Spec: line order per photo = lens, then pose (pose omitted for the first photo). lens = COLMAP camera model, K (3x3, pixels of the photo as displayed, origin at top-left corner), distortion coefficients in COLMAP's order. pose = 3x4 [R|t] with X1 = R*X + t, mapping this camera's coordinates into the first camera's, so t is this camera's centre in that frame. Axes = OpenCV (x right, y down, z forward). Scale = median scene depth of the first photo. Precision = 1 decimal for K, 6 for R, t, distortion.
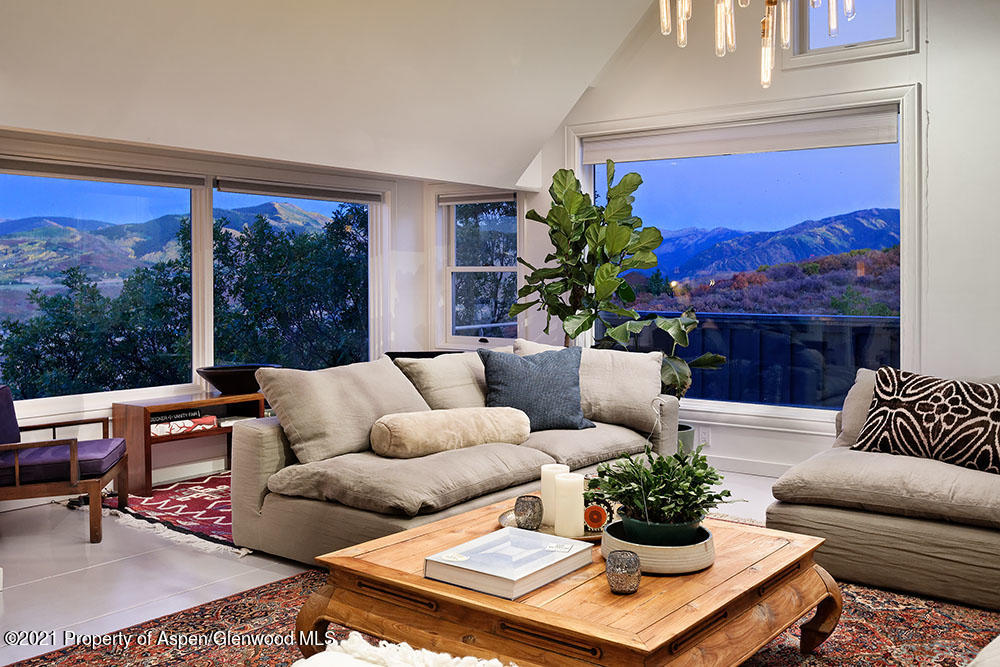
lens RADIAL K [[930.7, 0, 500.2], [0, 930.7, 333.2], [0, 0, 1]] dist [-0.005089, 0.000000]
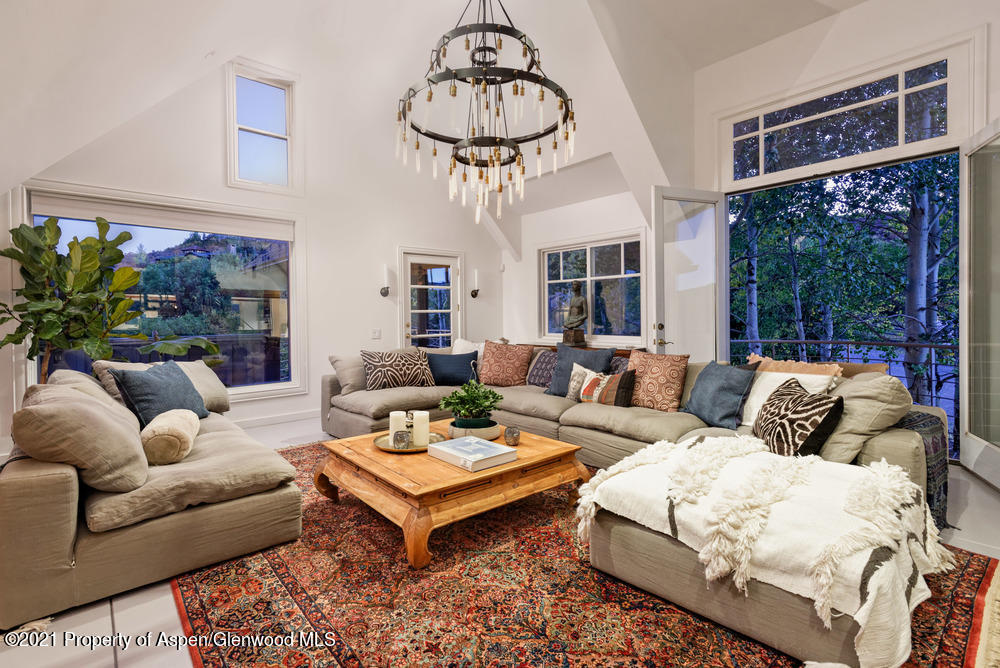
lens RADIAL K [[477.1, 0, 500.9], [0, 477.1, 327.6], [0, 0, 1]] dist [-0.001513, -0.000385]
pose [[0.196814, -0.031720, 0.979928, -0.667299], [0.064470, 0.997732, 0.019348, -0.020708], [-0.978319, 0.059368, 0.198413, 0.520693]]
